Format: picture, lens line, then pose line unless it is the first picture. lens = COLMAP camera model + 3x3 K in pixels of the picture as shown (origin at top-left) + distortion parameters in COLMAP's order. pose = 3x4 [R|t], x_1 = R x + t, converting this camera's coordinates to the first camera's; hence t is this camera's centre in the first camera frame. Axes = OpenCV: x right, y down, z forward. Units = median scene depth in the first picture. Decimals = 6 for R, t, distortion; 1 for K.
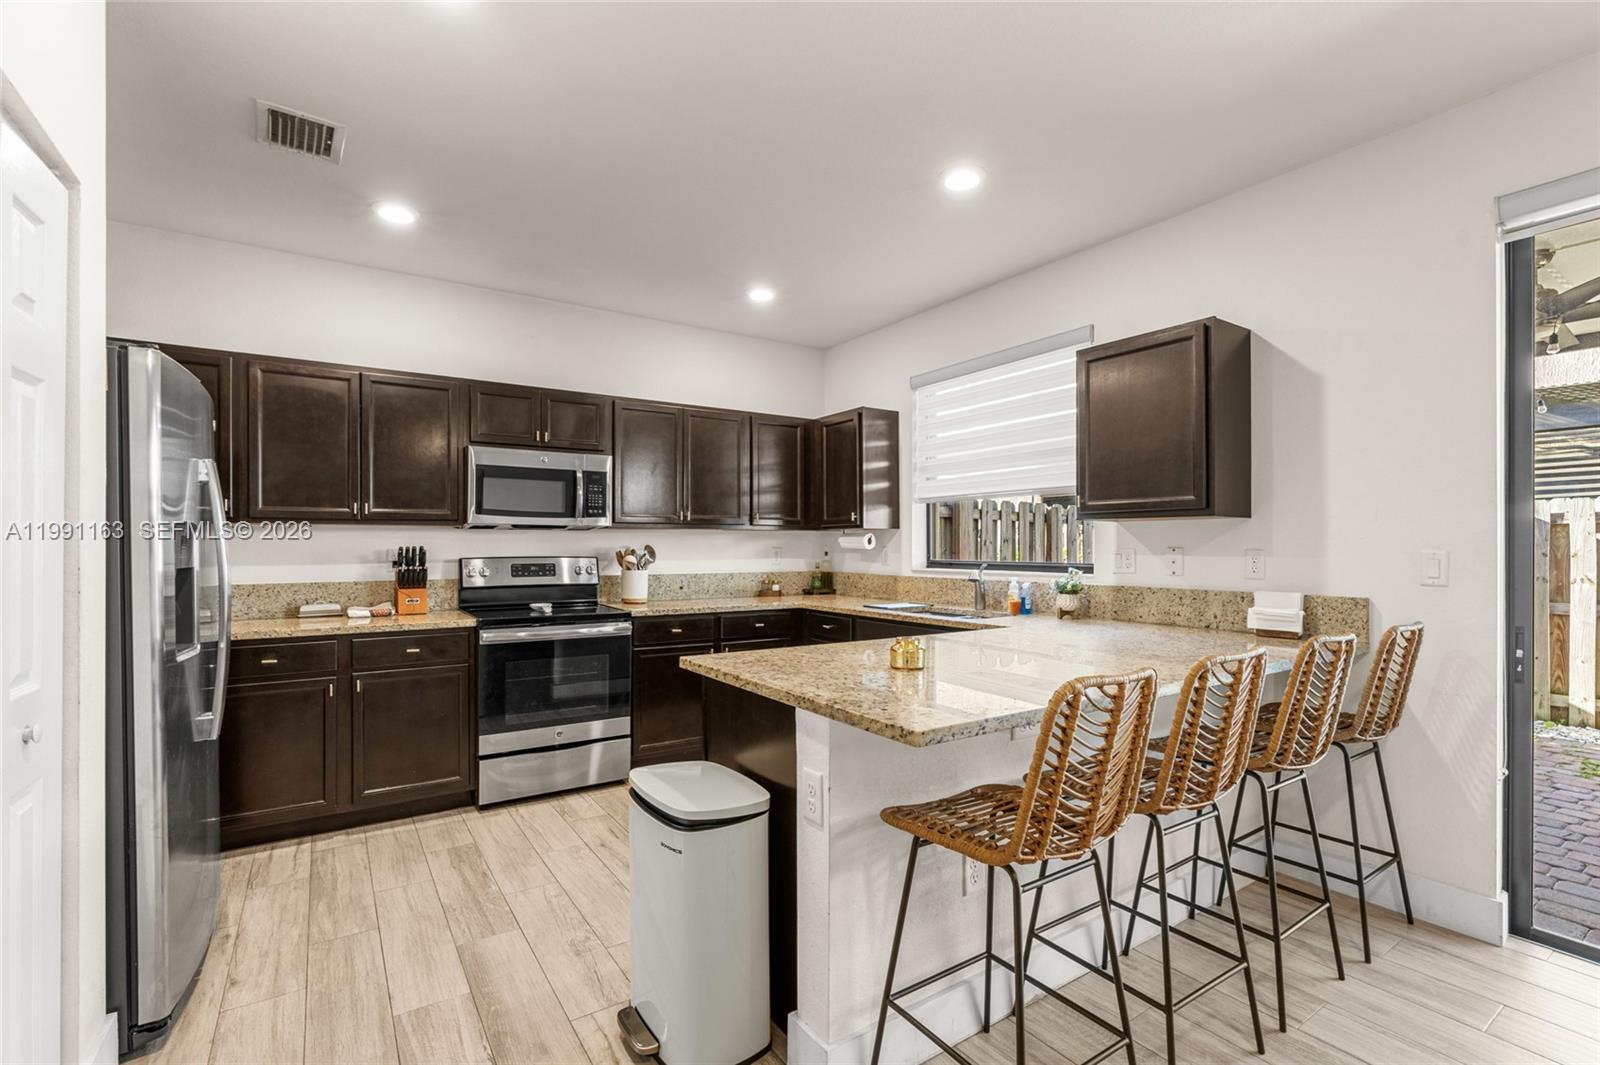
lens RADIAL K [[722.5, 0, 801.7], [0, 722.5, 544.8], [0, 0, 1]] dist [-0.002630, 0.000127]
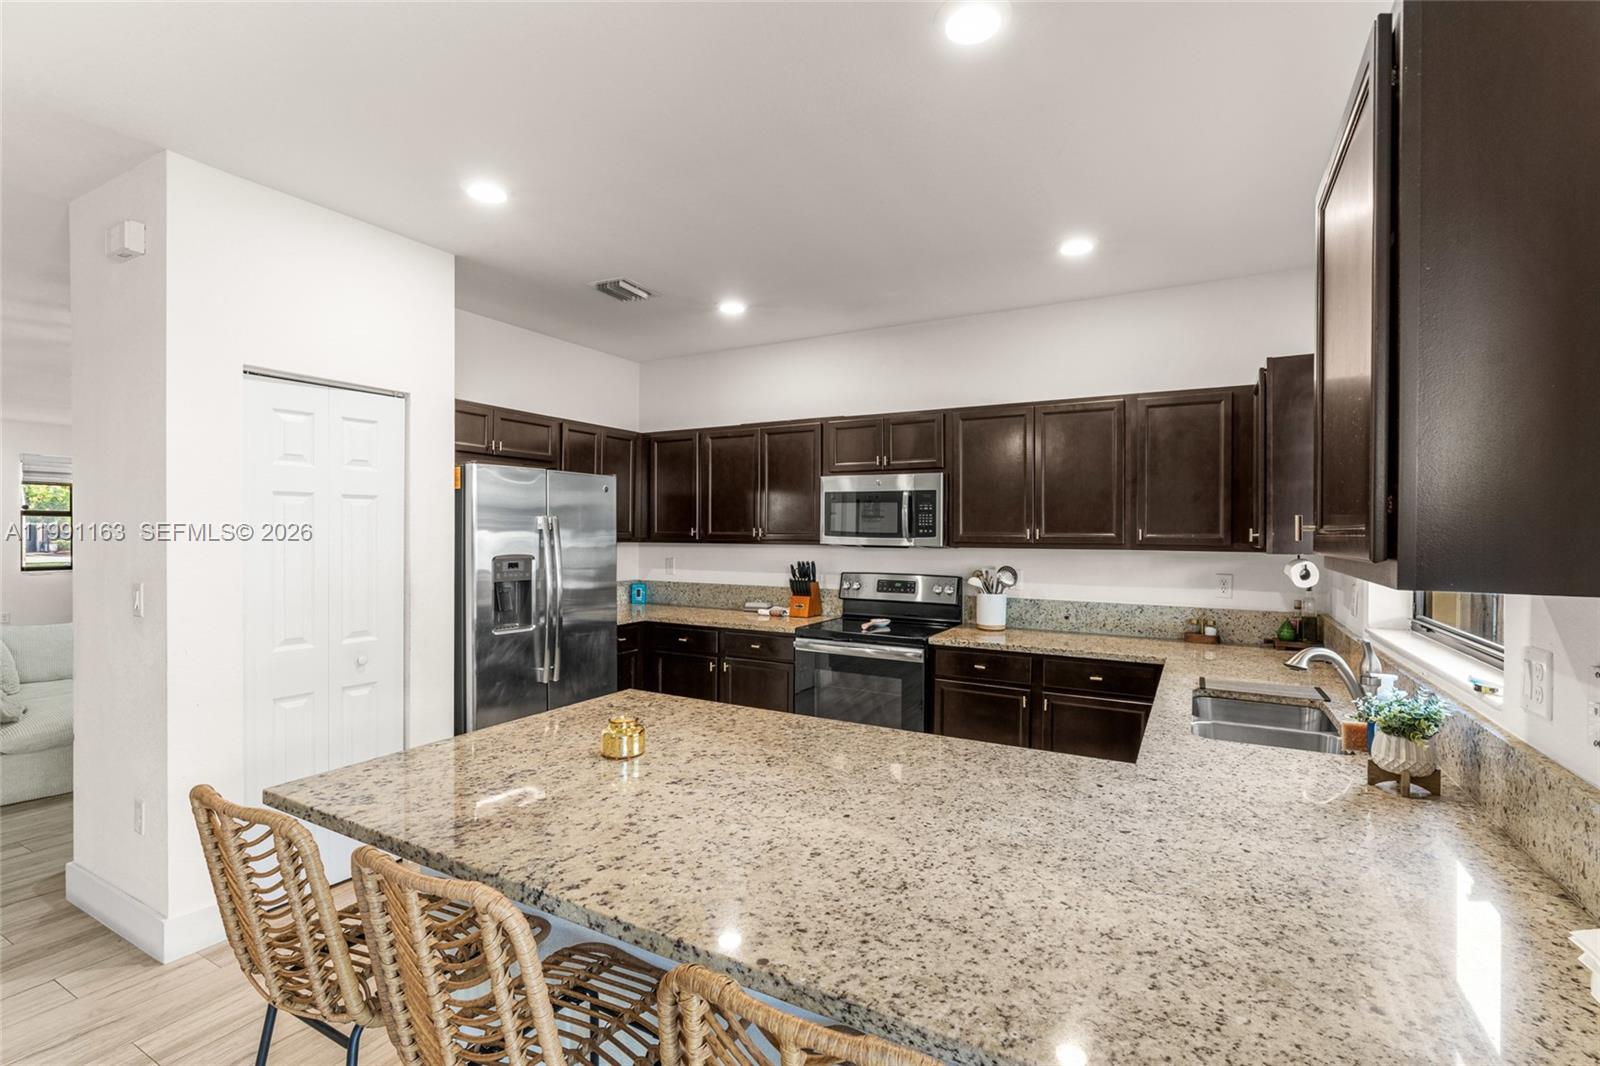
lens RADIAL K [[722.5, 0, 801.7], [0, 722.5, 545.3], [0, 0, 1]] dist [-0.002630, 0.000127]
pose [[0.457644, 0.018597, -0.888941, 0.538993], [-0.005051, 0.999819, 0.018316, -0.047042], [0.889121, -0.003893, 0.457655, 0.426452]]
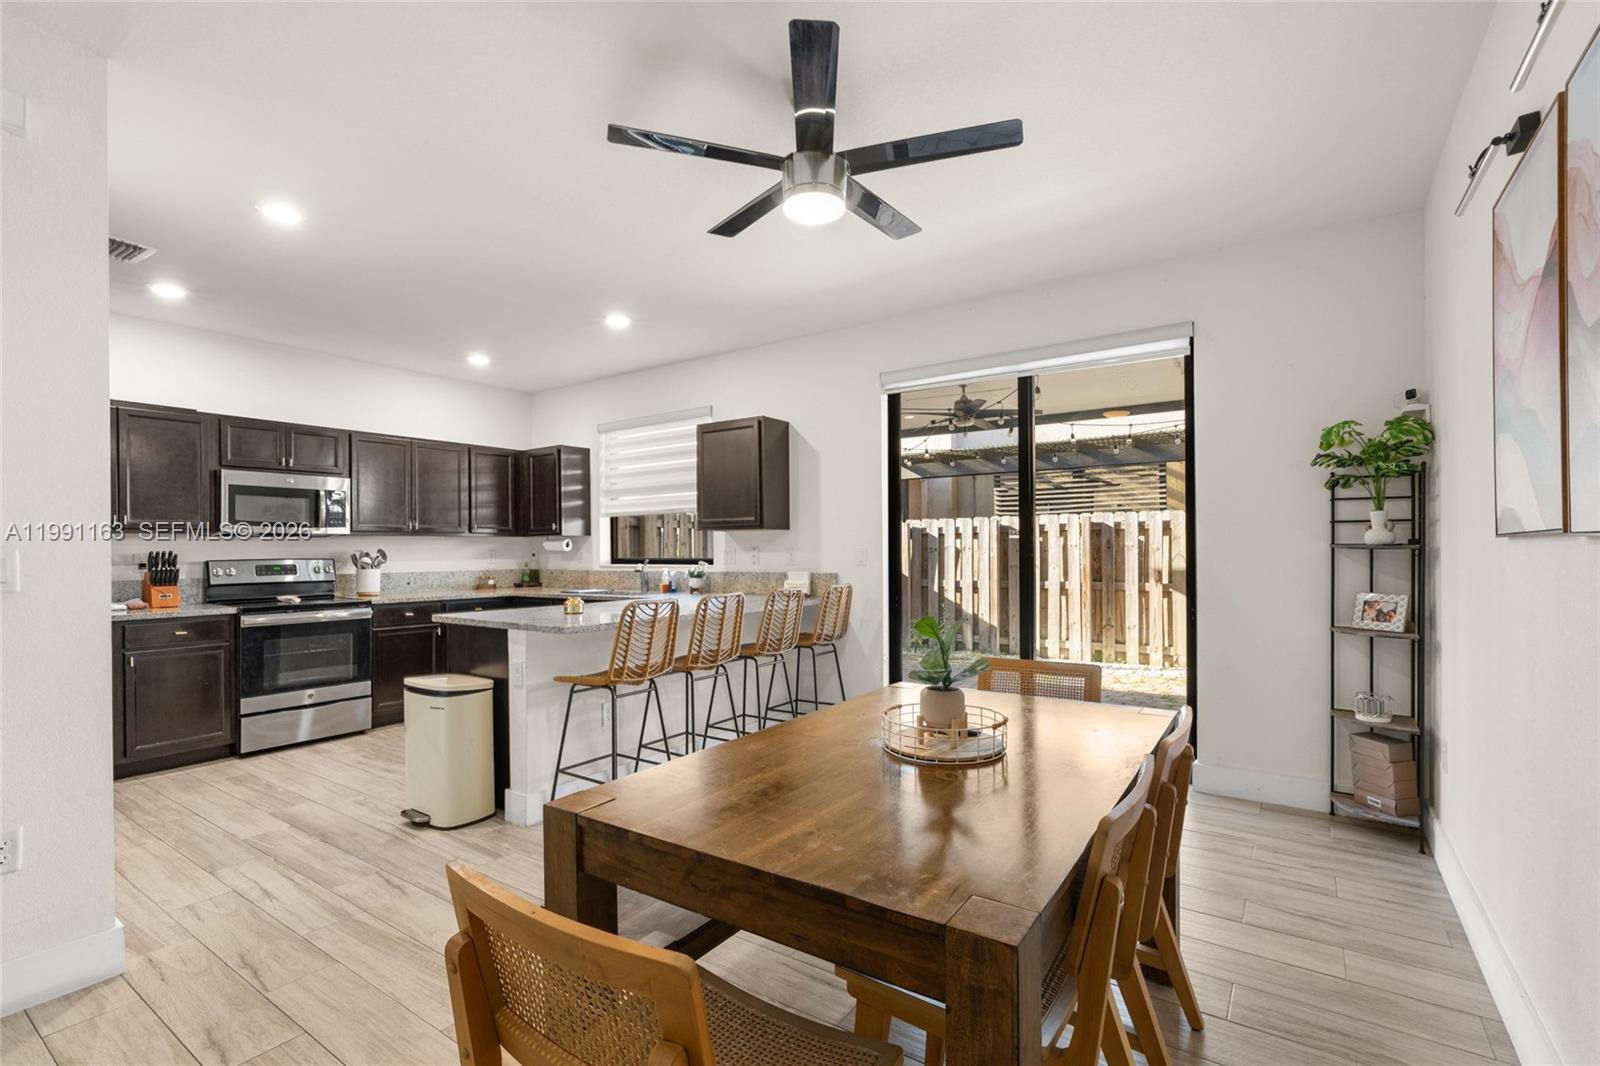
lens RADIAL K [[722.5, 0, 801.7], [0, 722.5, 545.3], [0, 0, 1]] dist [-0.002630, 0.000127]
pose [[0.929499, -0.005538, 0.368783, 0.004827], [0.007651, 0.999962, -0.004267, 0.005806], [-0.368745, 0.006788, 0.929506, -0.494715]]
